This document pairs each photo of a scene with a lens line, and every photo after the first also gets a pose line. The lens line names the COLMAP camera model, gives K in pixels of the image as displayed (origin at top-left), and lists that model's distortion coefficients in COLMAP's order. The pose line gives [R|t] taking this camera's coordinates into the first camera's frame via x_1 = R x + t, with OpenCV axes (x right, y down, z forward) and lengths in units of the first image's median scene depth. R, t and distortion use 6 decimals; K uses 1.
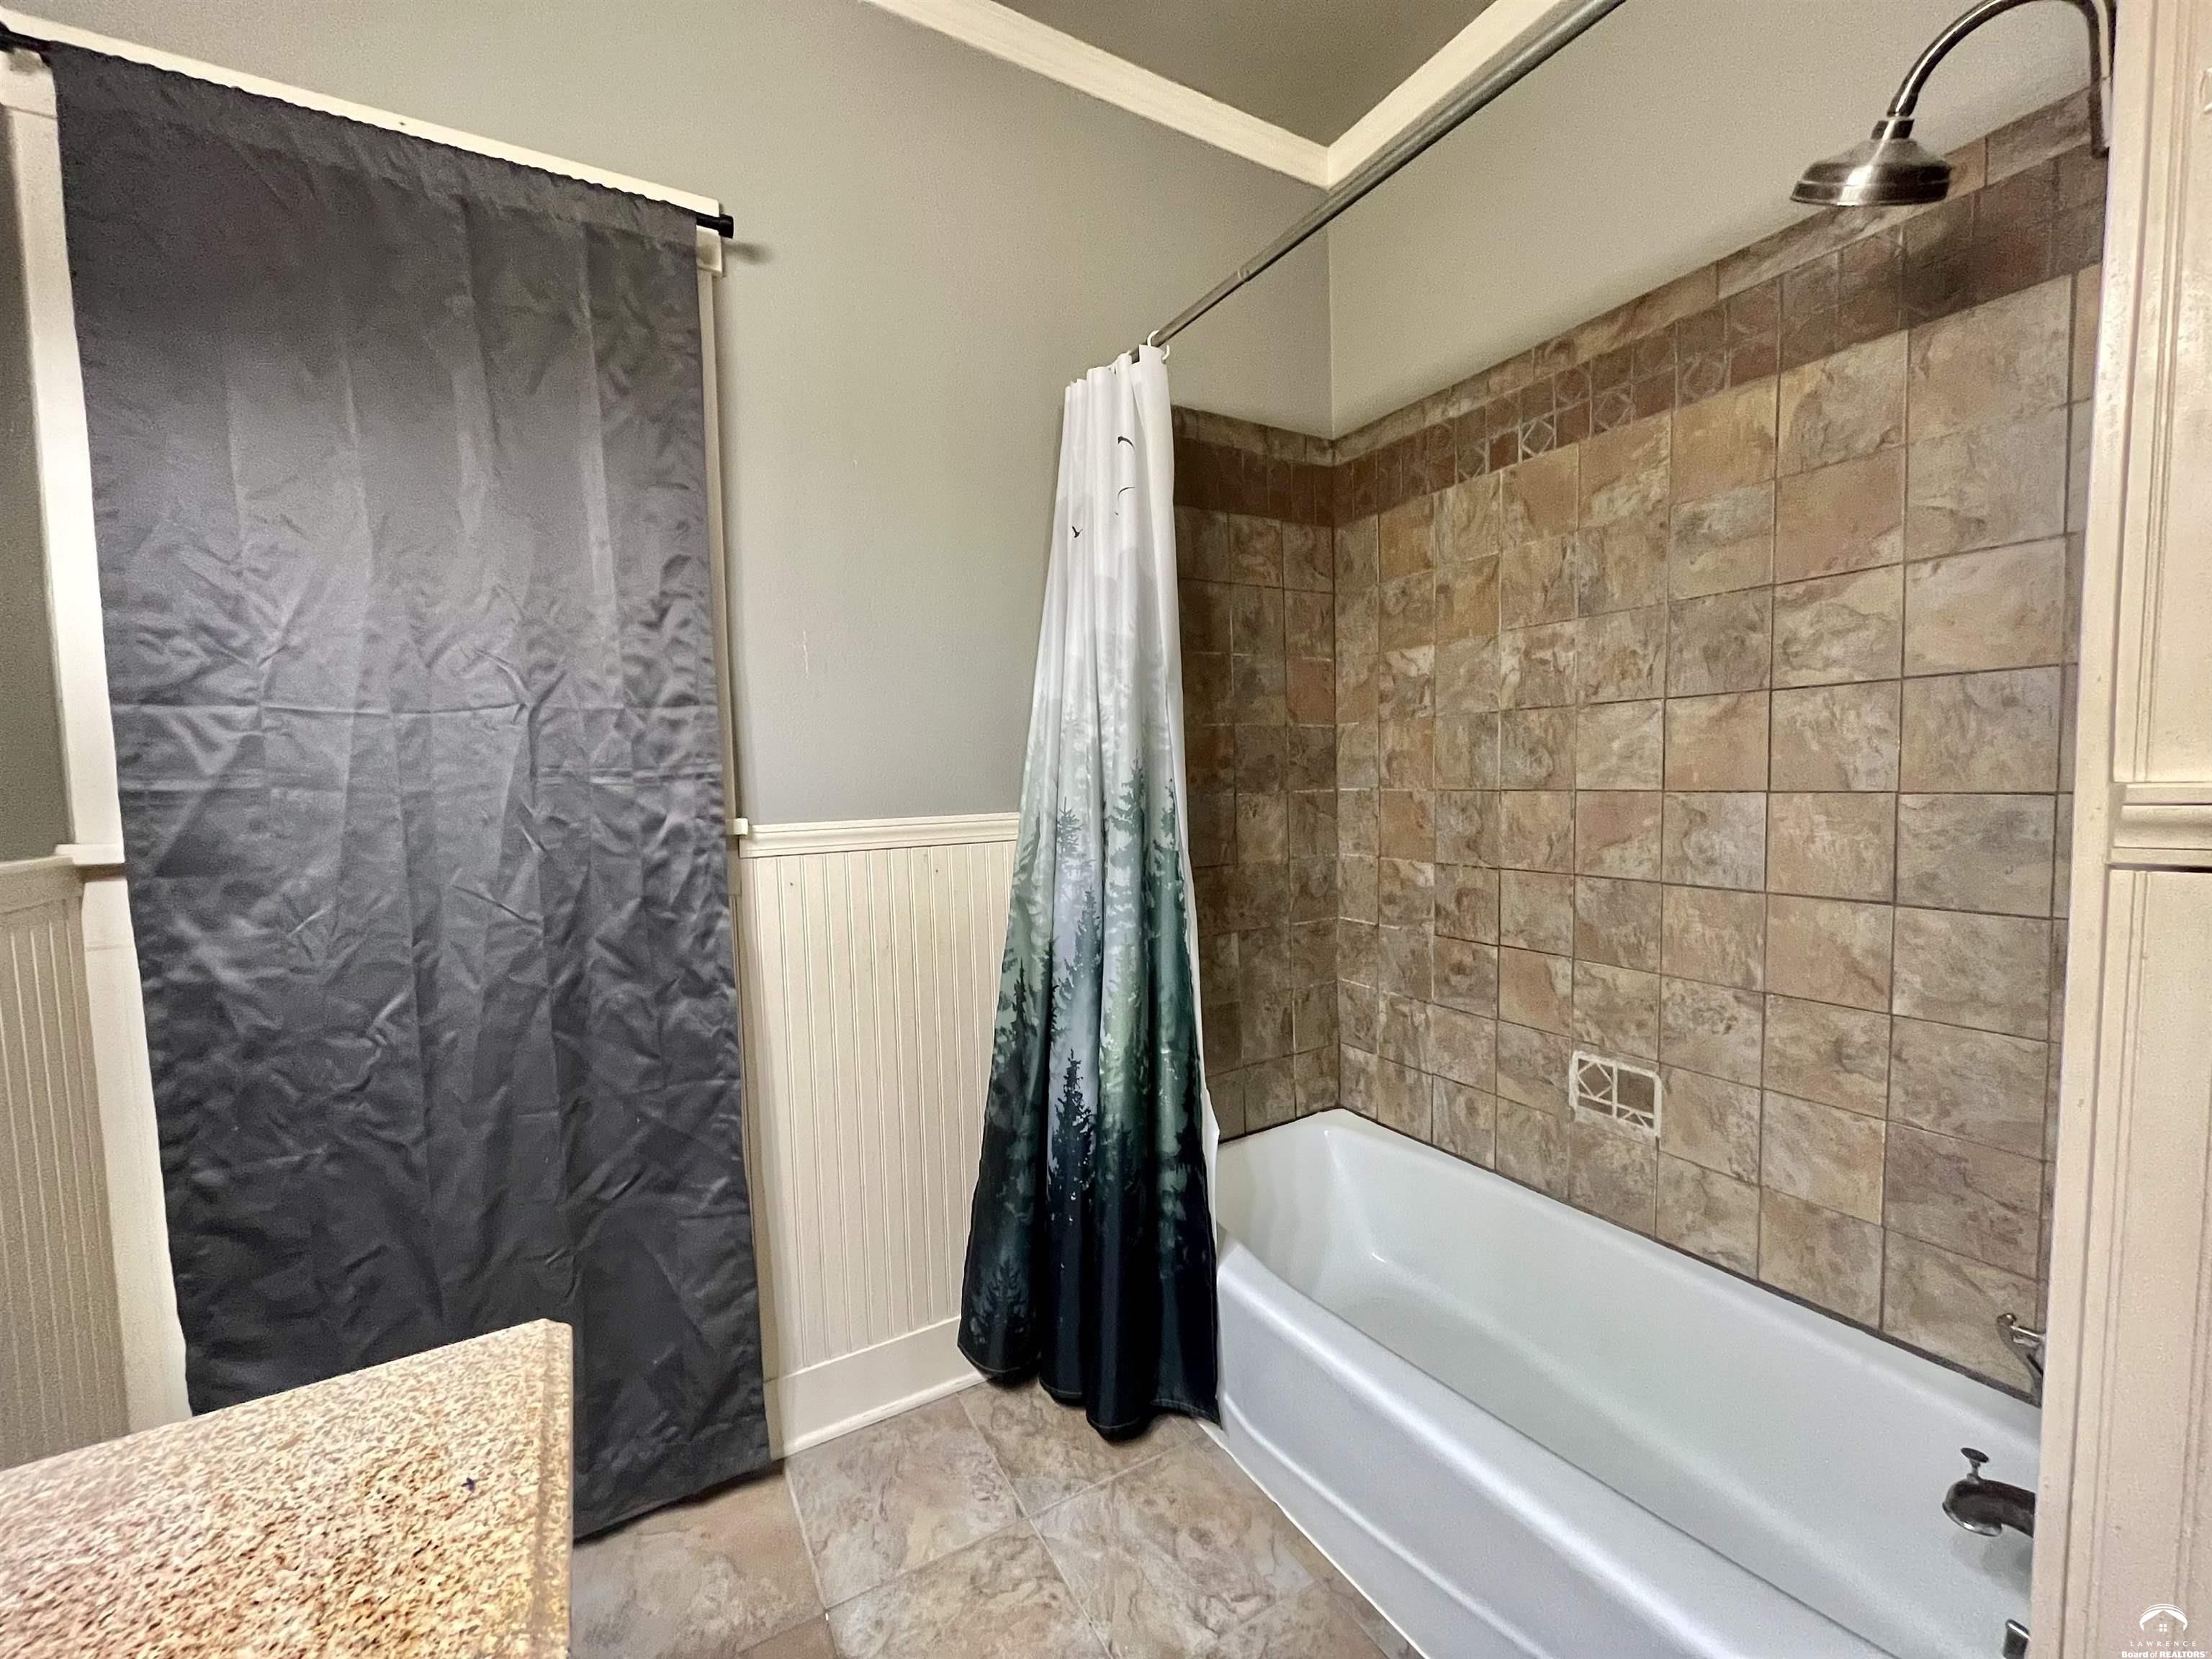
lens RADIAL K [[888.5, 0, 1099.4], [0, 888.5, 830.7], [0, 0, 1]] dist [-0.003893, -0.000670]
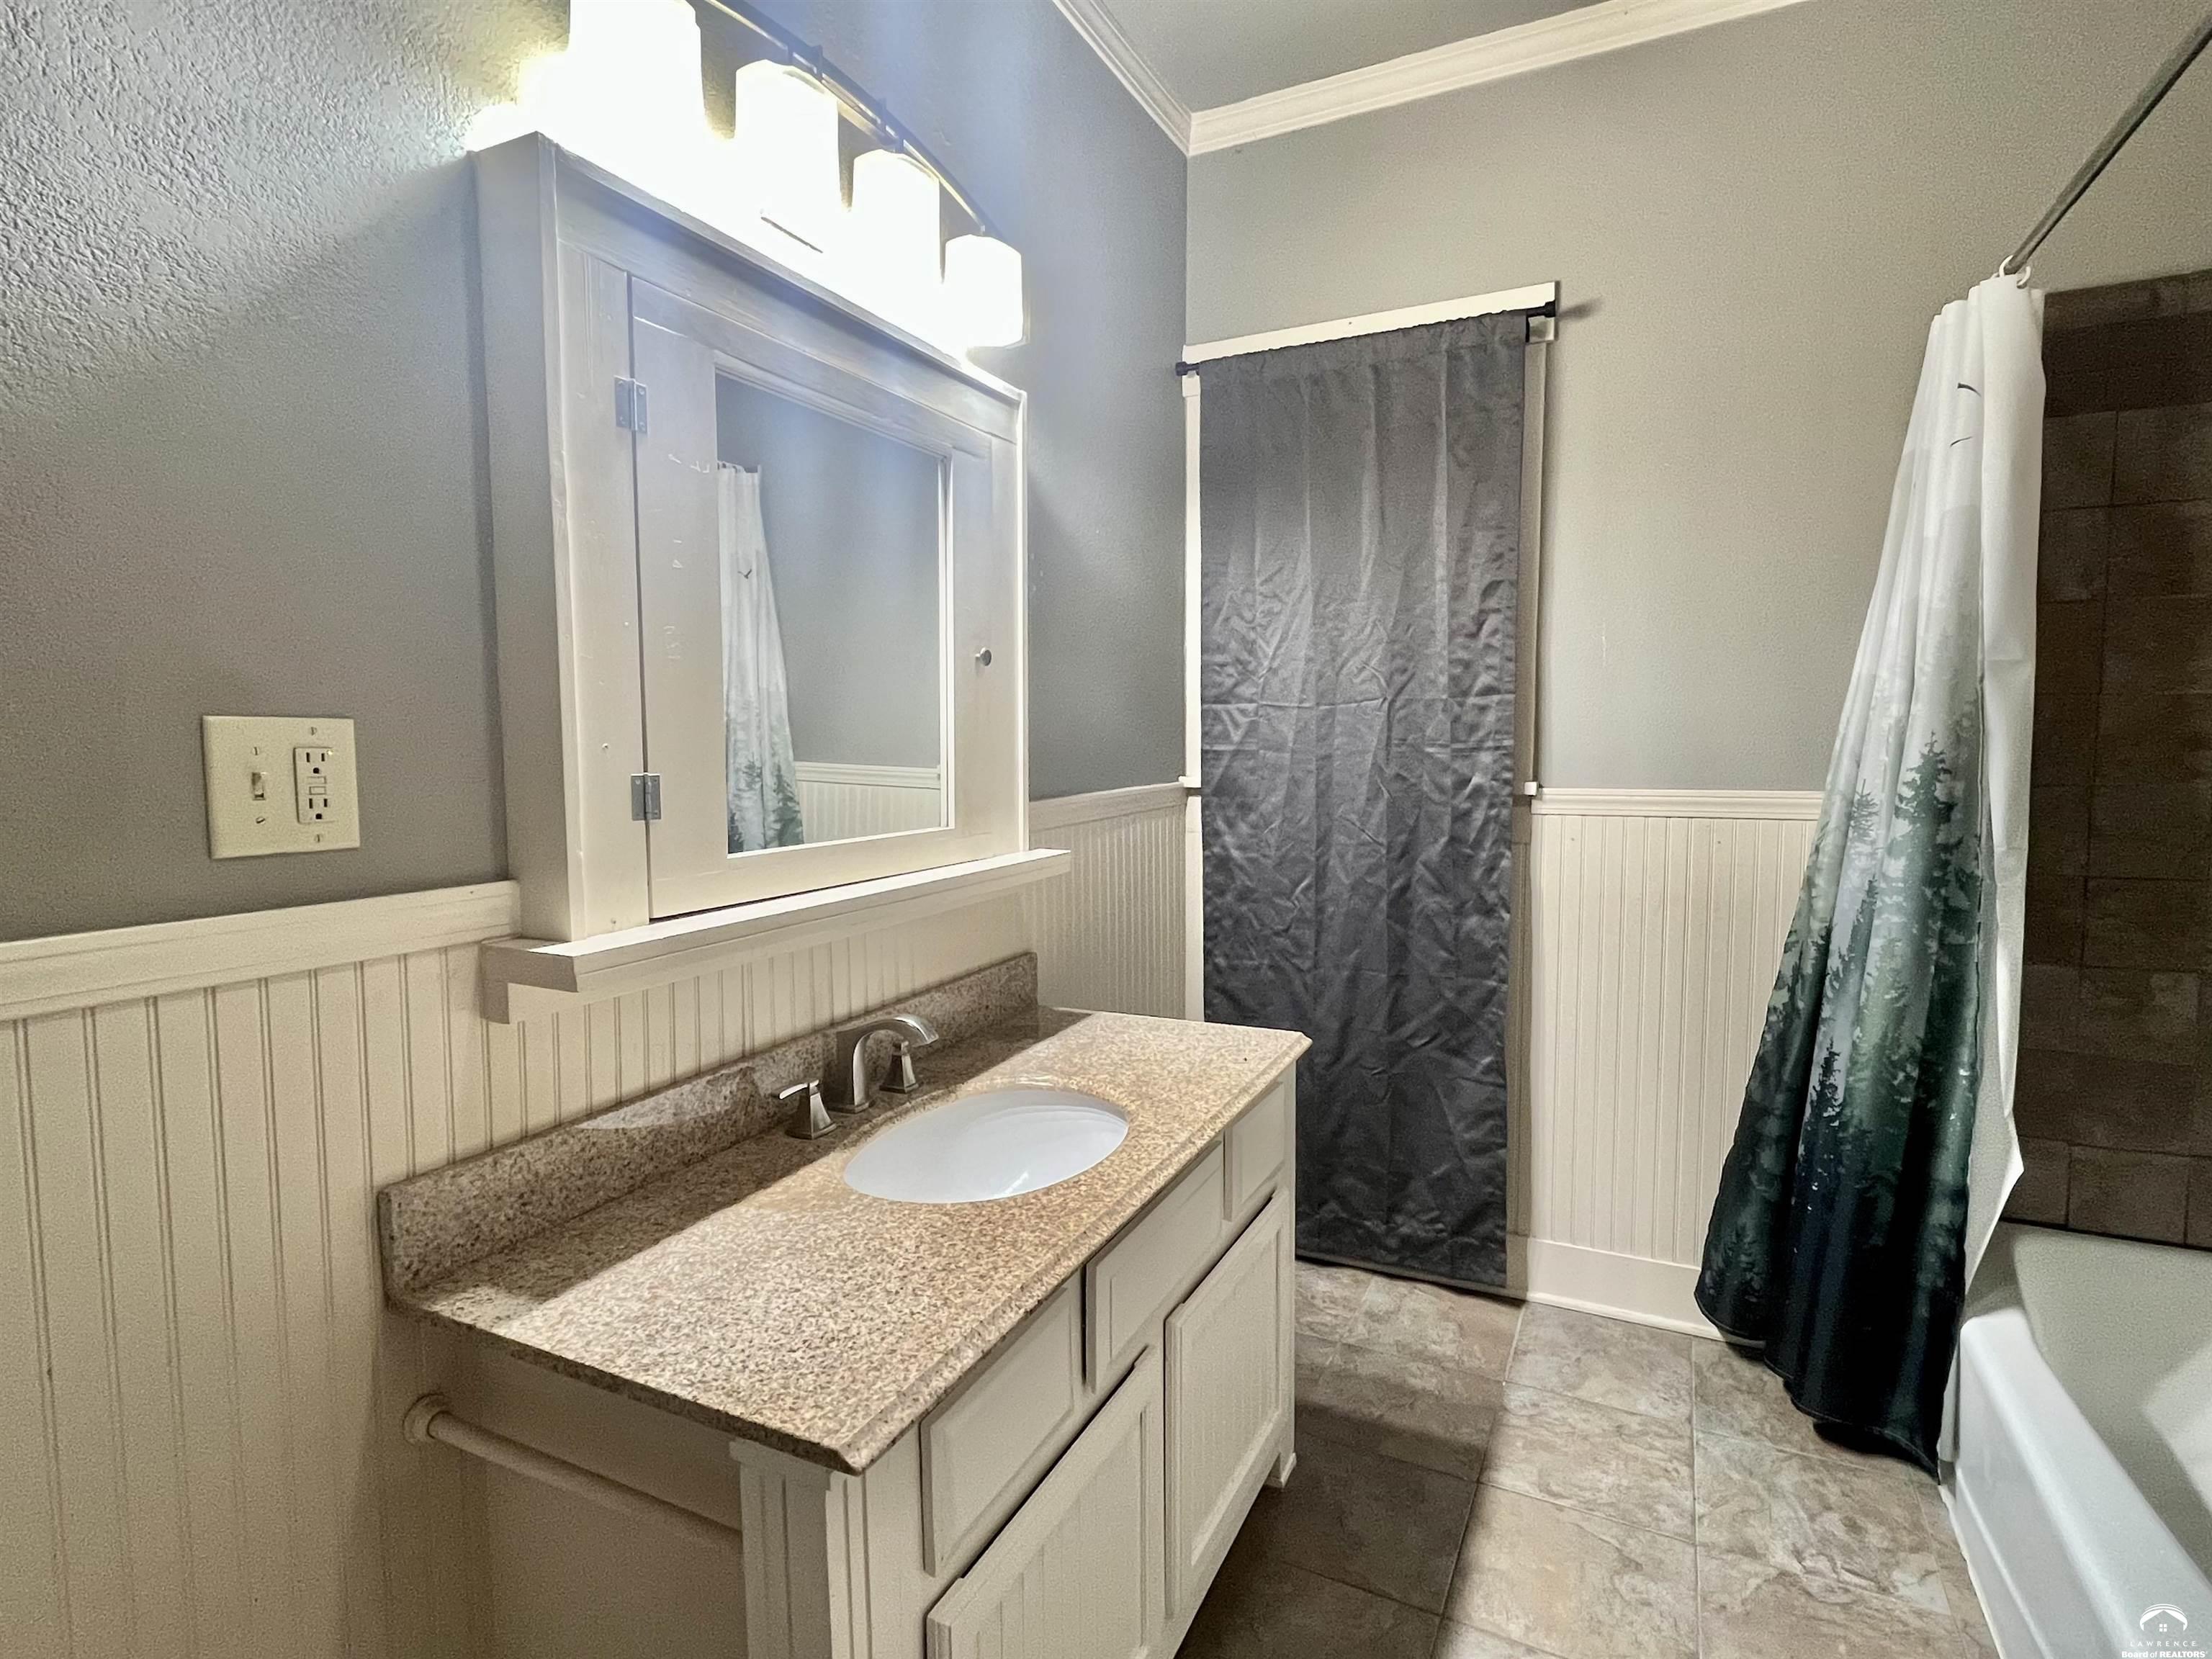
lens RADIAL K [[1124.2, 0, 1105.1], [0, 1124.2, 817.7], [0, 0, 1]] dist [0.000118, -0.000766]
pose [[0.559905, 0.085989, -0.824083, 0.609472], [-0.057533, 0.996234, 0.064862, -0.034269], [0.826557, 0.011095, 0.562744, -0.414777]]
